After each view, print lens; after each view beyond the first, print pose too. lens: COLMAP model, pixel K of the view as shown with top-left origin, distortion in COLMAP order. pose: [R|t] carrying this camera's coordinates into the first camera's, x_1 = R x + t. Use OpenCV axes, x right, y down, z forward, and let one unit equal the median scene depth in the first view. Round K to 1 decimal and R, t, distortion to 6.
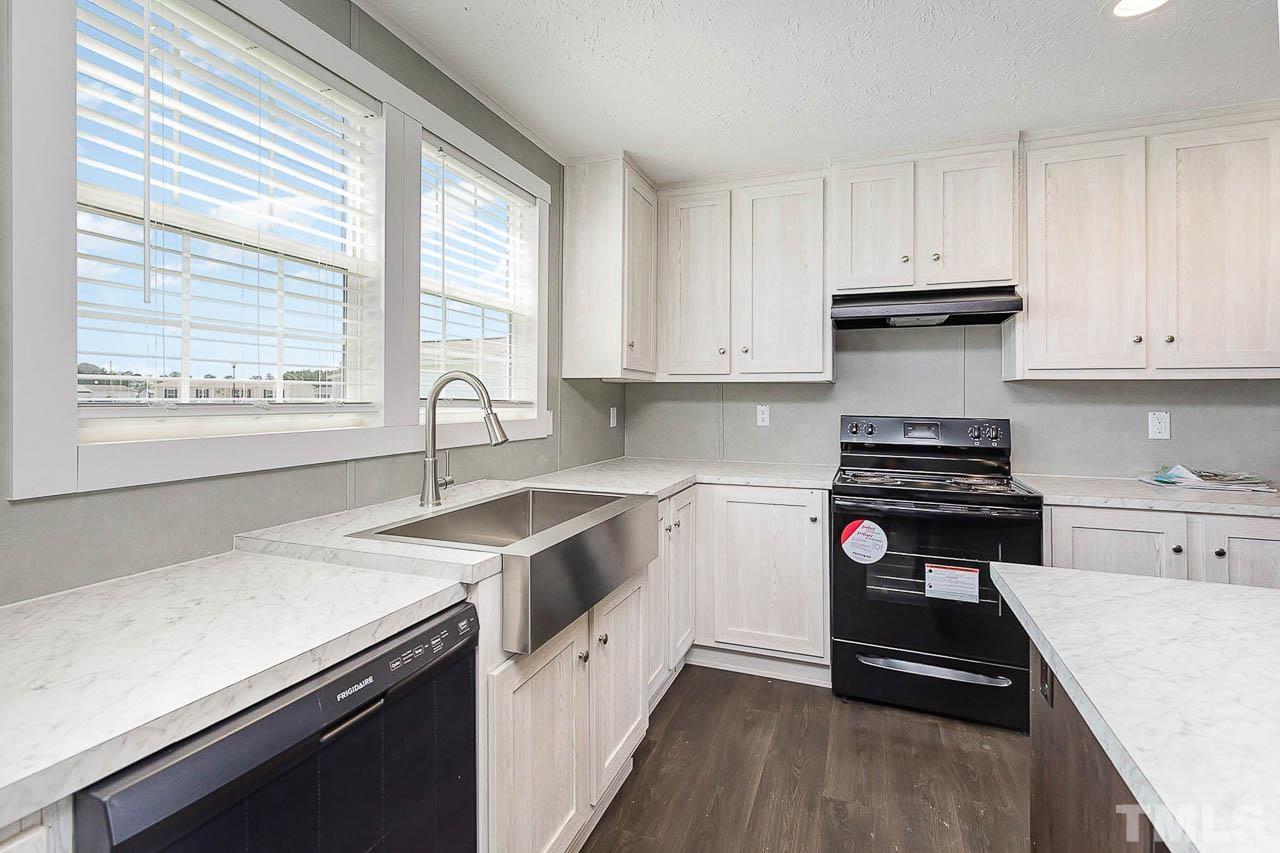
lens RADIAL K [[588.3, 0, 645.7], [0, 588.3, 391.7], [0, 0, 1]] dist [0.019546, 0.000244]
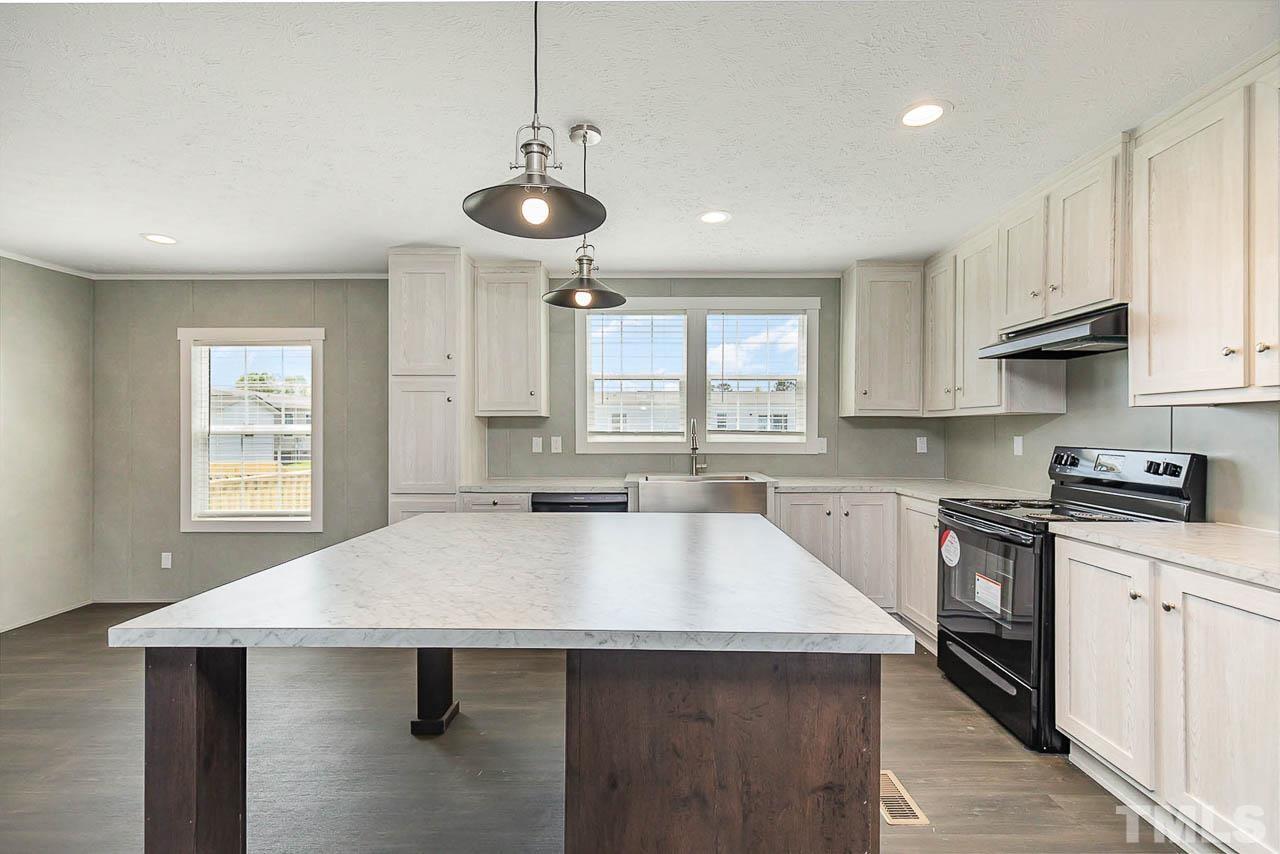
lens RADIAL K [[572.7, 0, 640.0], [0, 572.7, 427.0], [0, 0, 1]] dist [0.001845, 0.000291]
pose [[0.335187, -0.009094, -0.942108, 1.187629], [0.010182, 0.999930, -0.006030, 0.007055], [0.942097, -0.007571, 0.335256, 0.012916]]
